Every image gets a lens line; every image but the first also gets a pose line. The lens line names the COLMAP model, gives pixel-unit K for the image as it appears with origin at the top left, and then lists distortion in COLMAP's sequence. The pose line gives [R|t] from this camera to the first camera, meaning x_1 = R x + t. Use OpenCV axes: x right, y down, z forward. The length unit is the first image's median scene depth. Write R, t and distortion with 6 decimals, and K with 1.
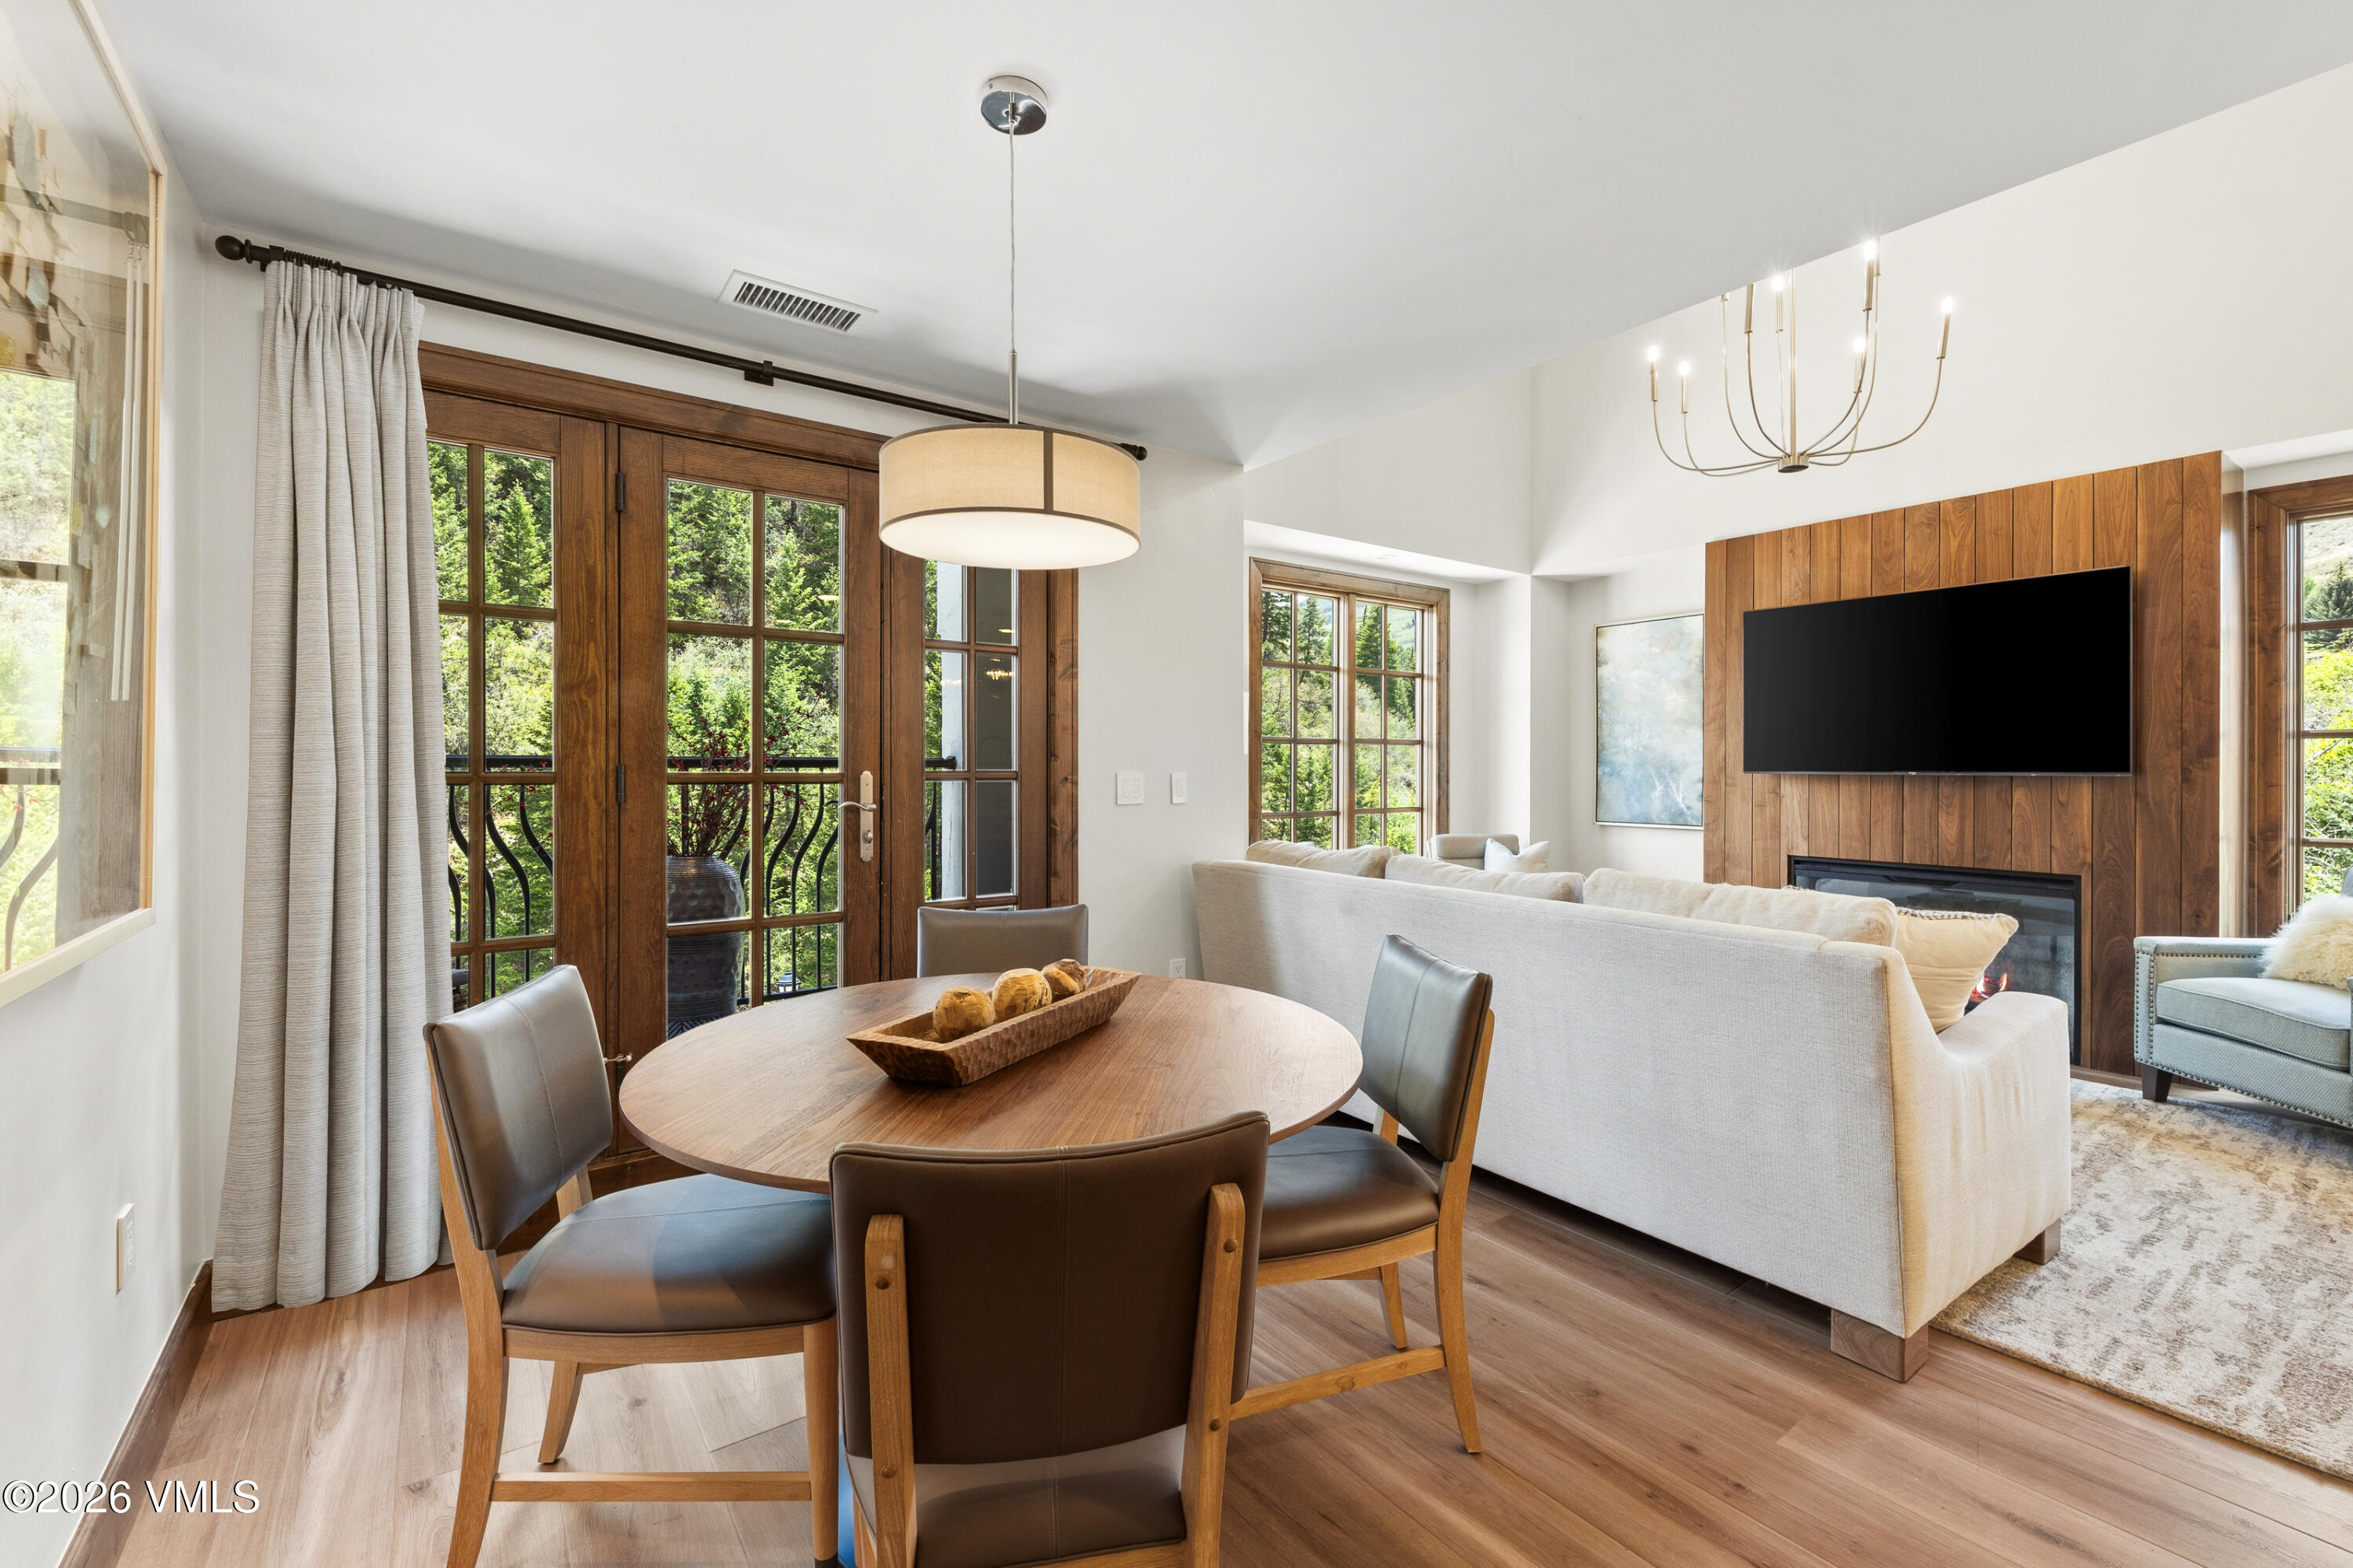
lens RADIAL K [[978.5, 0, 1192.2], [0, 978.5, 778.3], [0, 0, 1]] dist [0.009296, -0.003601]
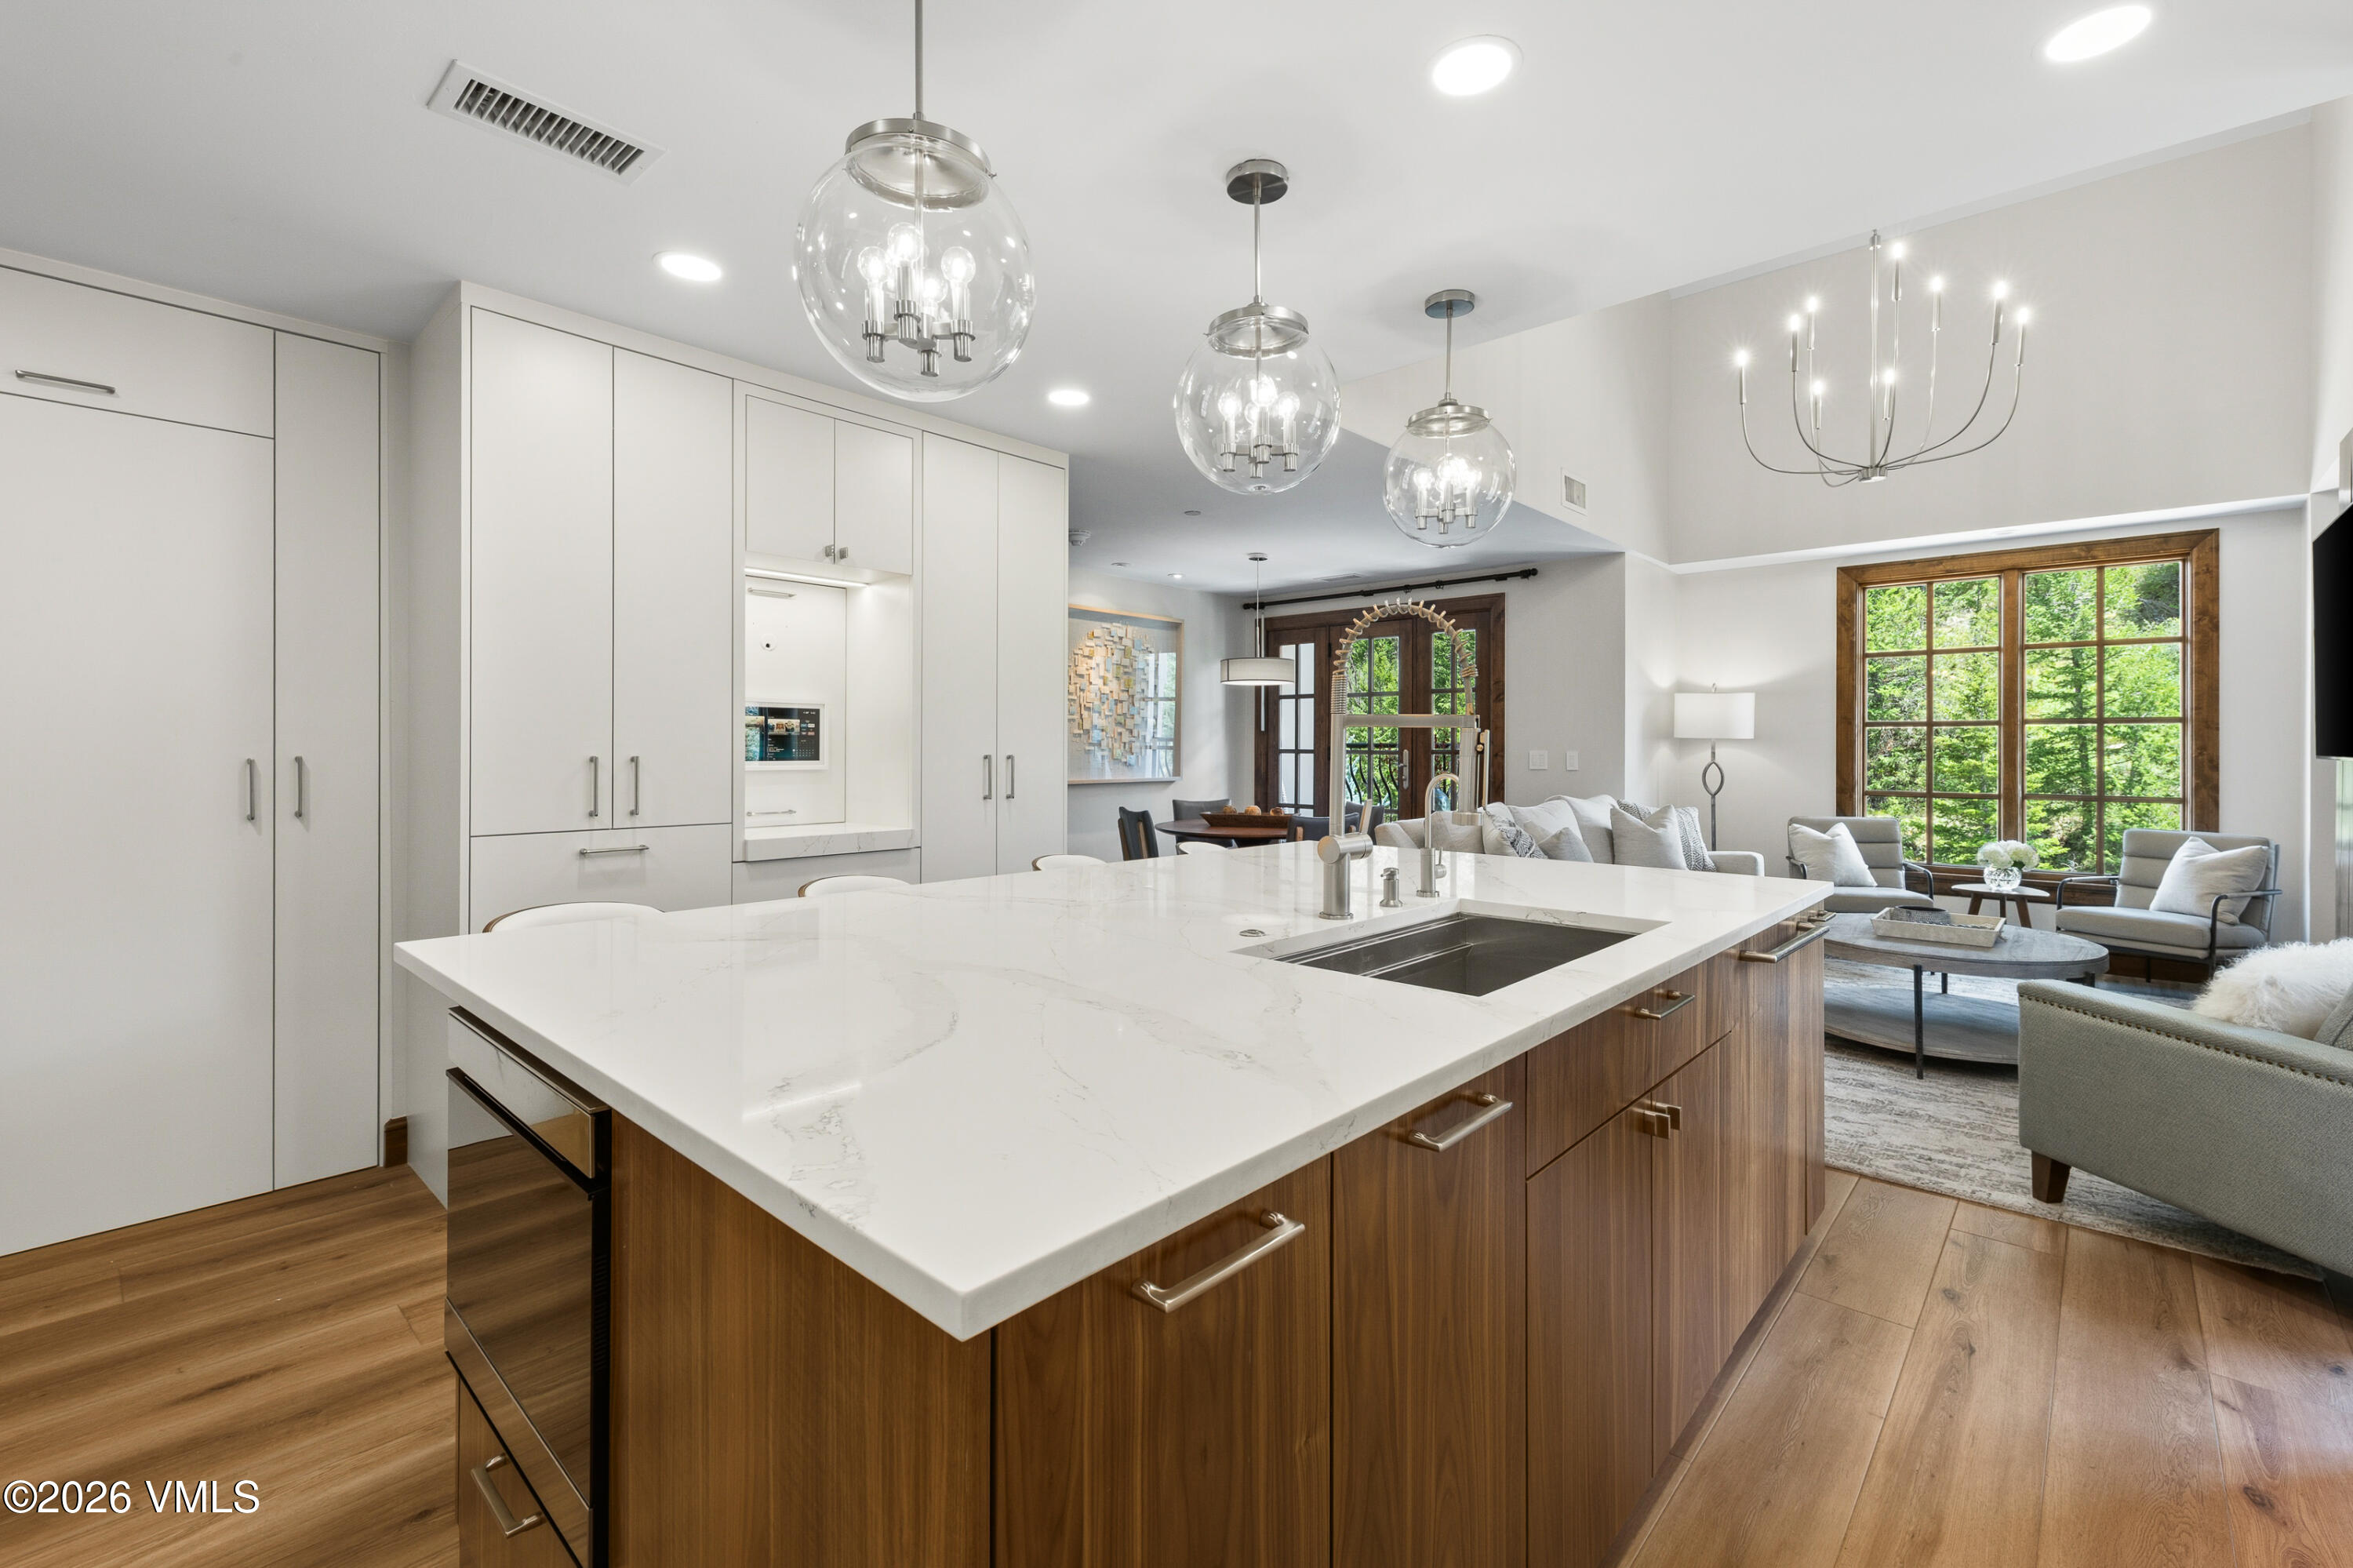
lens RADIAL K [[978.5, 0, 1184.3], [0, 978.5, 756.5], [0, 0, 1]] dist [0.009296, -0.003601]
pose [[0.196625, 0.009208, -0.980436, 1.492950], [-0.015089, 0.999866, 0.006364, 0.001881], [0.980363, 0.013542, 0.196737, 0.029364]]
